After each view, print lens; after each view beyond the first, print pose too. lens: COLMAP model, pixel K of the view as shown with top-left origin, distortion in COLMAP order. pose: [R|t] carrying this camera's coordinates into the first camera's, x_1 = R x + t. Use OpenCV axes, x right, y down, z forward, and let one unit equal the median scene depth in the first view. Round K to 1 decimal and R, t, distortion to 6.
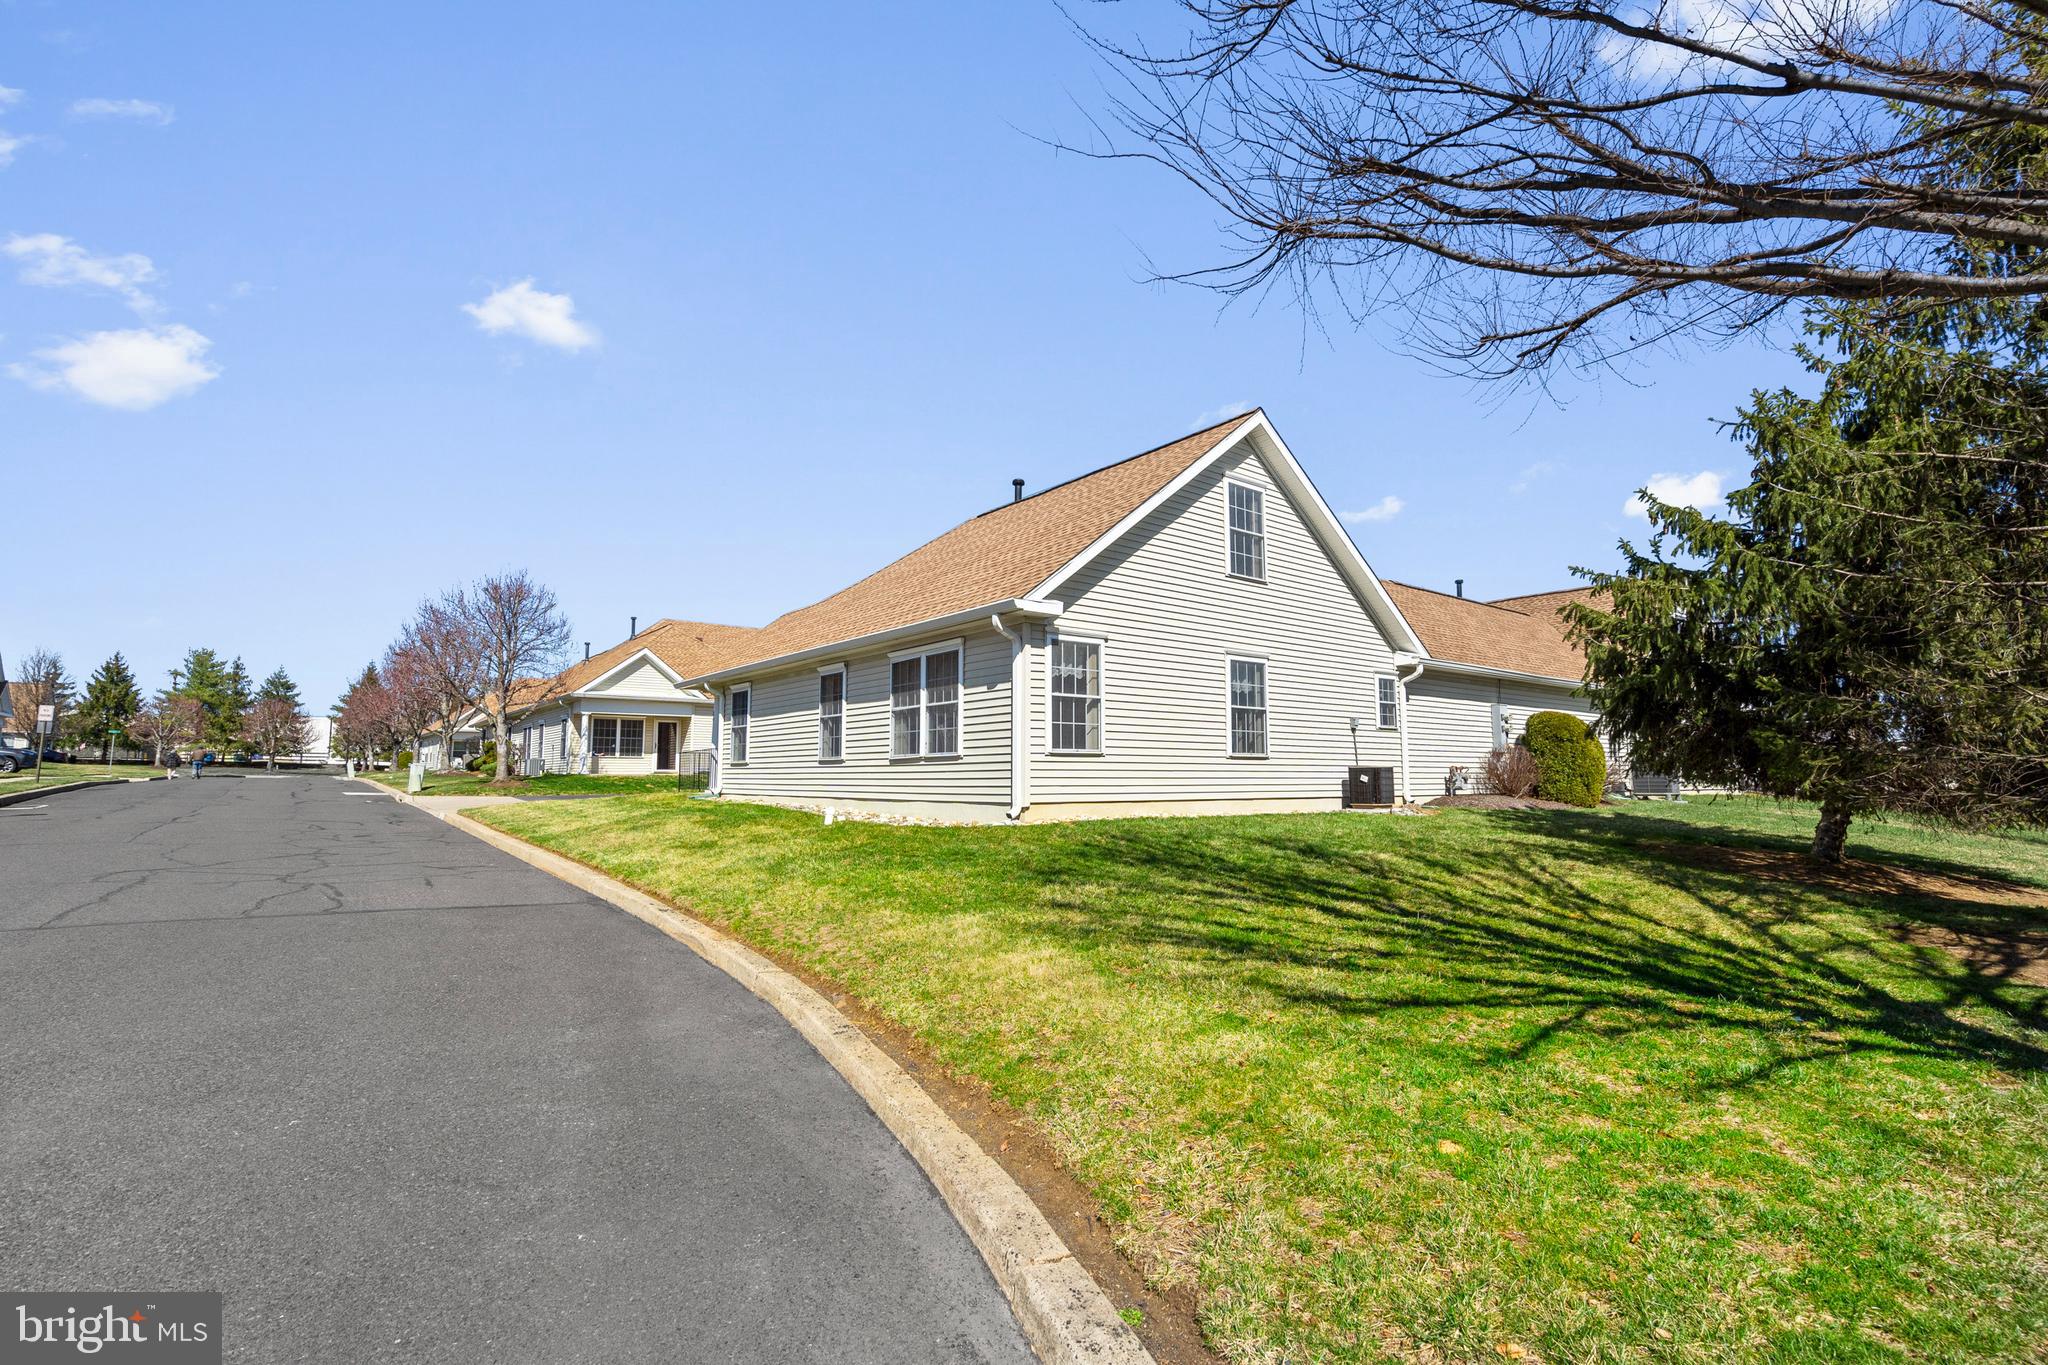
lens RADIAL K [[940.3, 0, 1024.0], [0, 940.3, 682.5], [0, 0, 1]] dist [-0.000096, -0.000009]
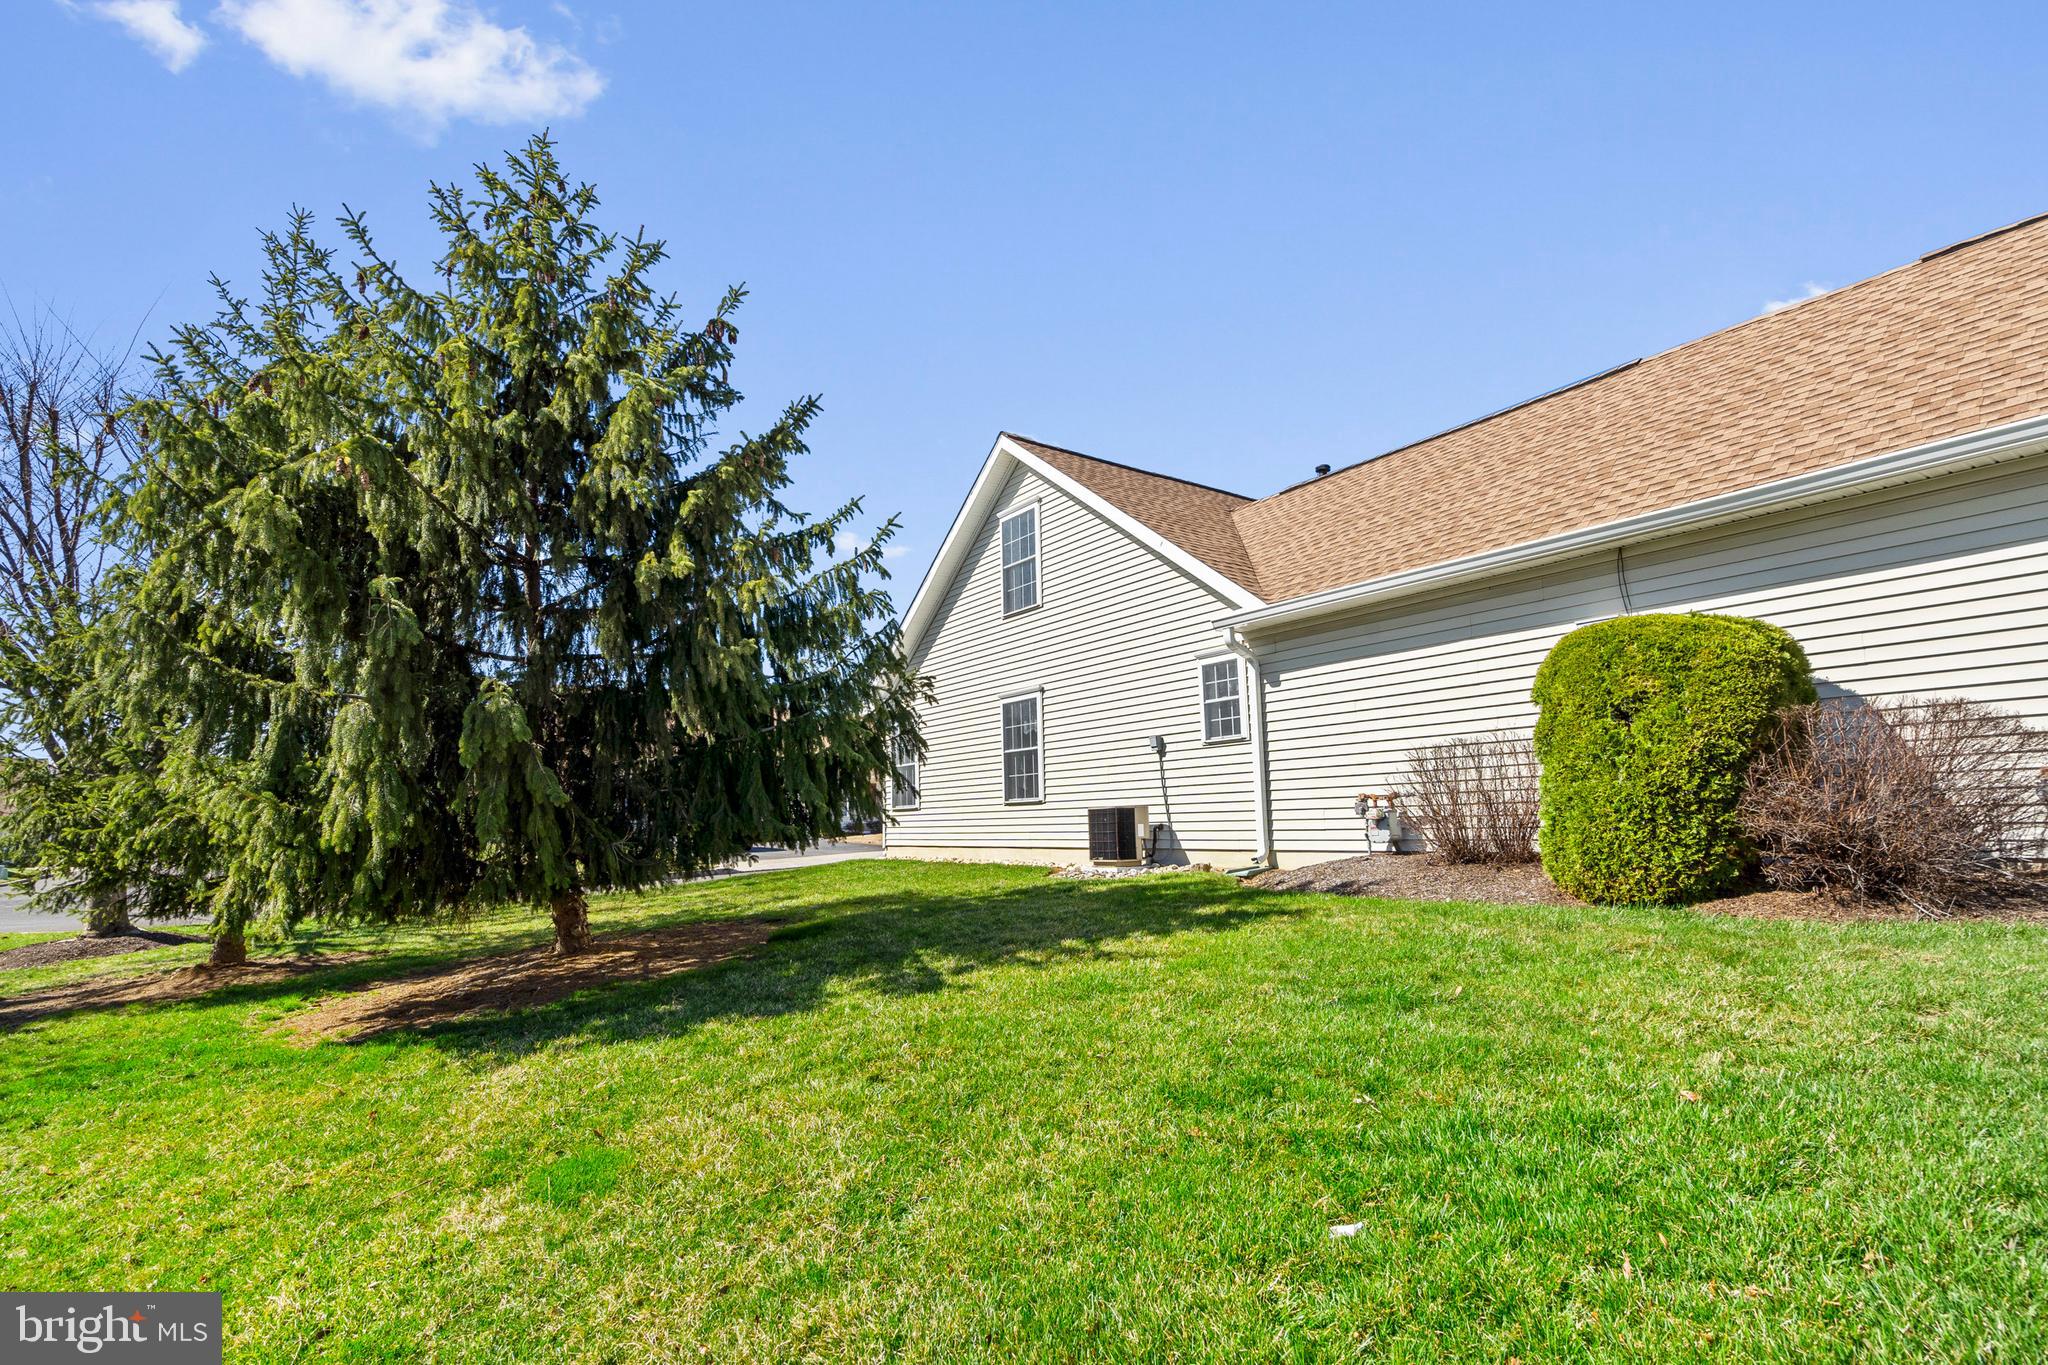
lens RADIAL K [[940.3, 0, 1024.0], [0, 940.3, 682.5], [0, 0, 1]] dist [-0.000096, -0.000009]
pose [[-0.032311, -0.144851, -0.988926, 1.163498], [0.123710, 0.981254, -0.147769, 0.099011], [0.991792, -0.127115, -0.013786, 1.013823]]
